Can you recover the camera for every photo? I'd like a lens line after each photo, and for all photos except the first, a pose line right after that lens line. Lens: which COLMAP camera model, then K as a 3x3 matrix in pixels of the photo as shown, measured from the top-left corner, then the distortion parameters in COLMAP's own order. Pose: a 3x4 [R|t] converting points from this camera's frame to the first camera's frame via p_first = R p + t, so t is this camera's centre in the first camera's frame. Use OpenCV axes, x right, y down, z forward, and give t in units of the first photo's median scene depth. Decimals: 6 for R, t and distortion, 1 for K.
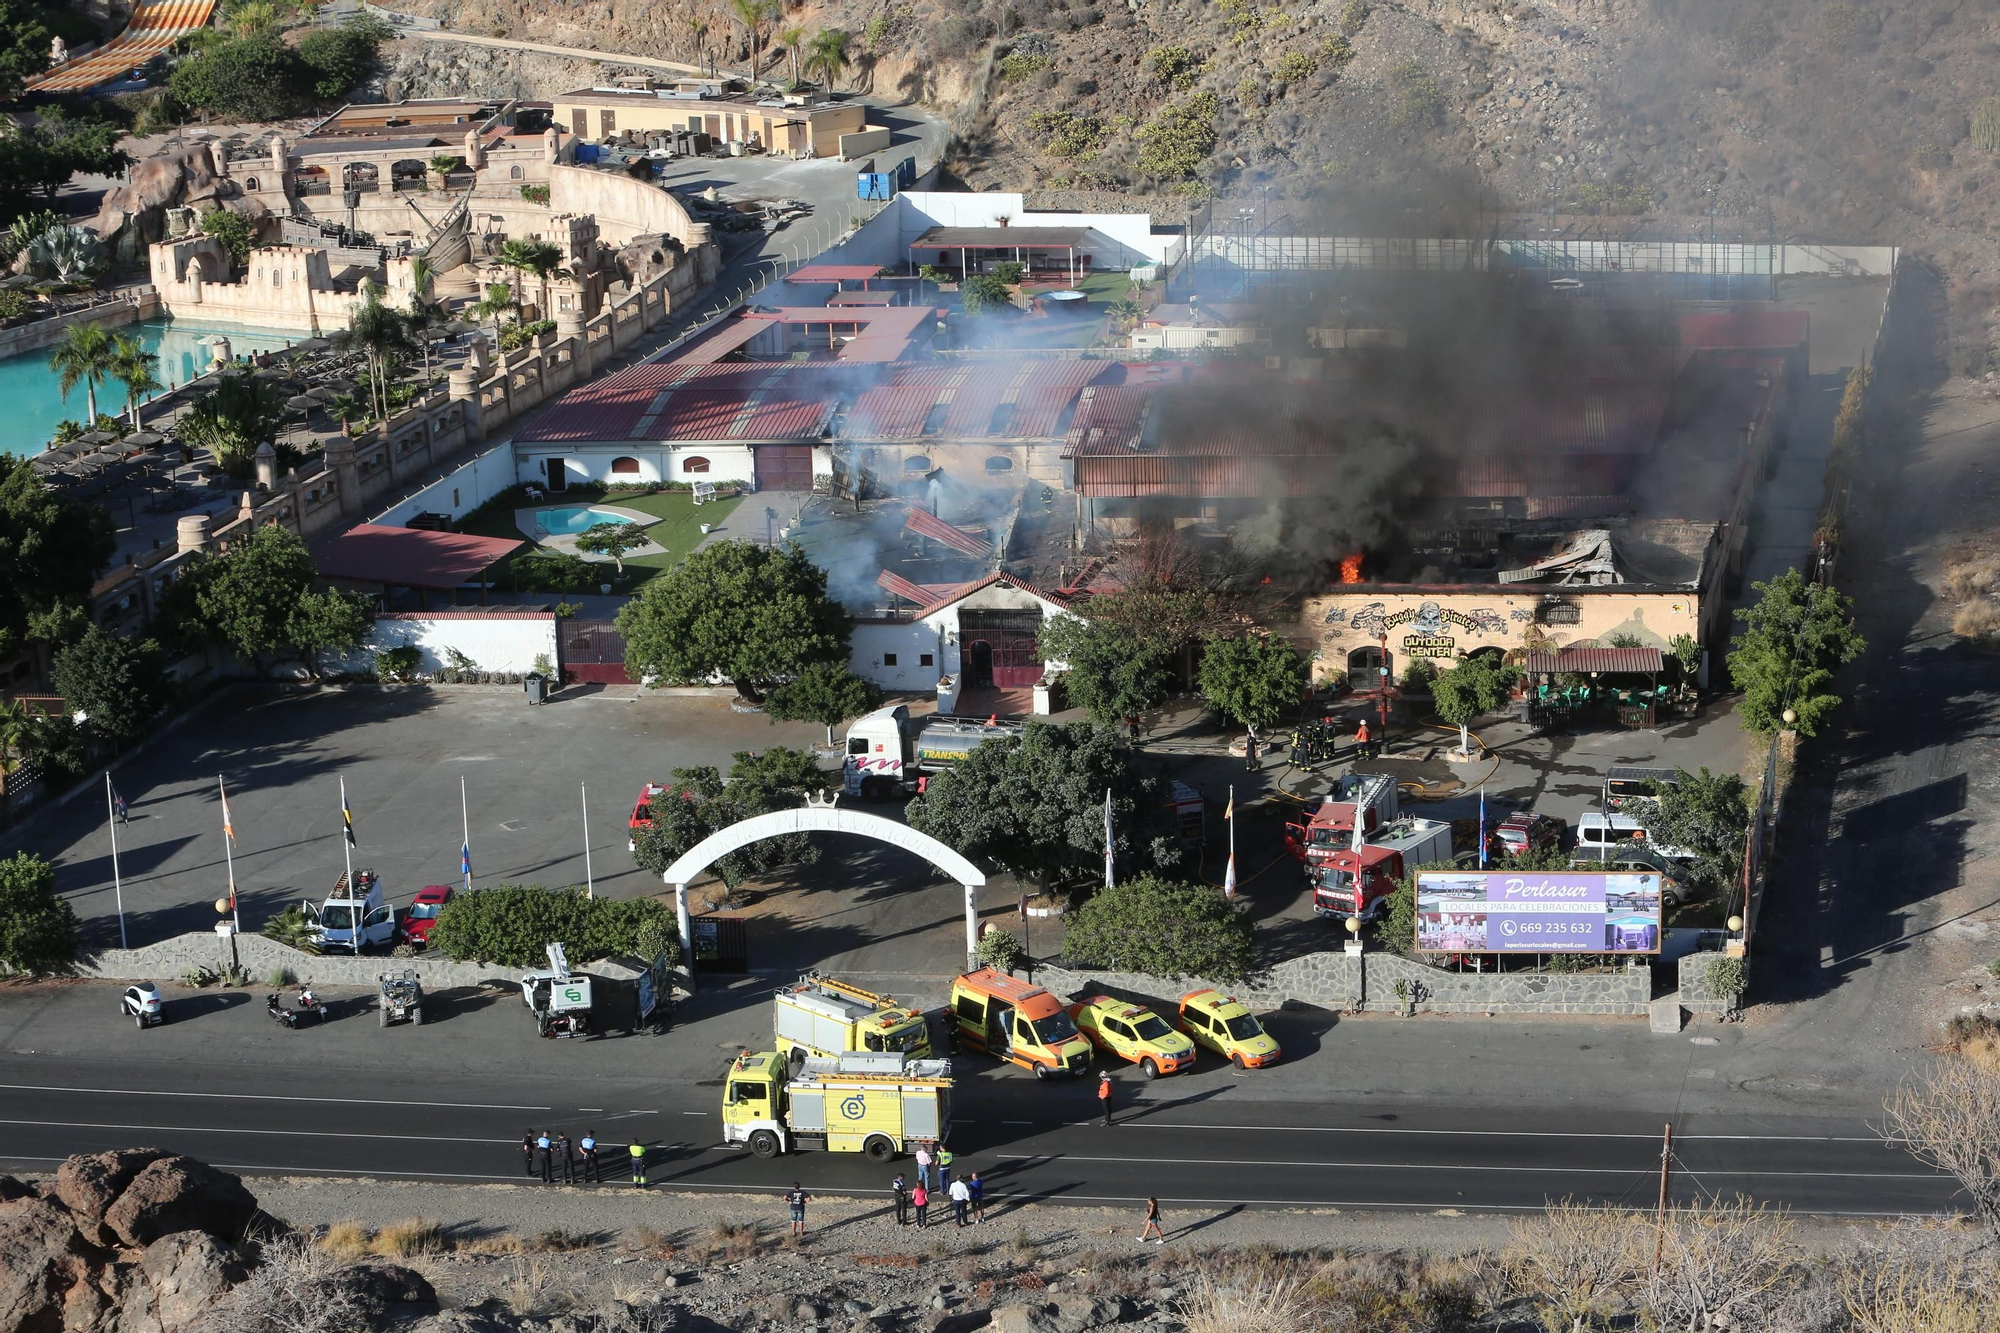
lens RADIAL K [[4209.3, 0, 1000.0], [0, 4209.3, 666.5], [0, 0, 1]] dist [-0.295959, 0.023736]
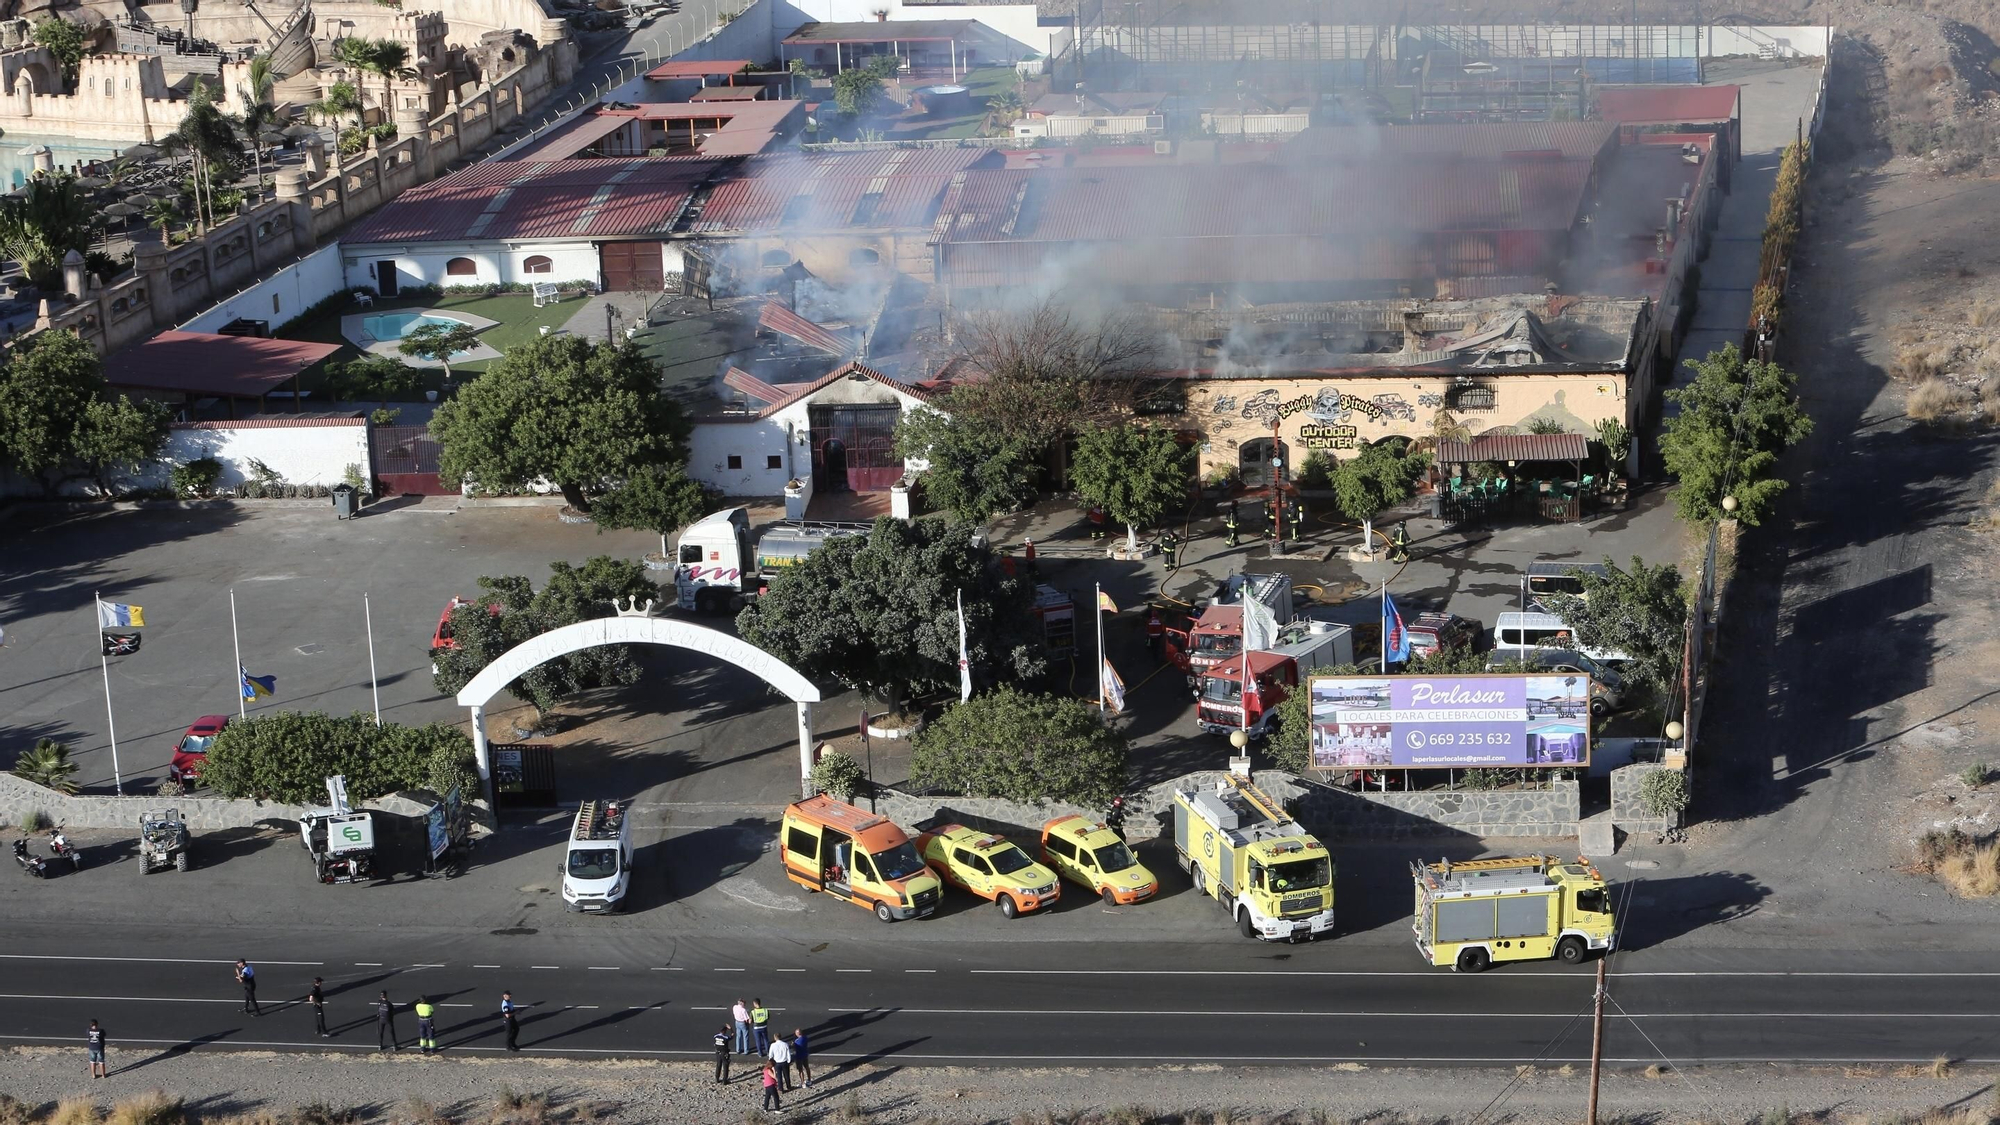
lens RADIAL K [[4185.3, 0, 1000.0], [0, 4185.3, 562.5], [0, 0, 1]] dist [-0.277276, 0.061926]
pose [[0.999725, -0.017171, 0.015951, 0.016949], [0.017000, 0.999798, 0.010761, 0.011663], [-0.016132, -0.010487, 0.999815, 0.103014]]
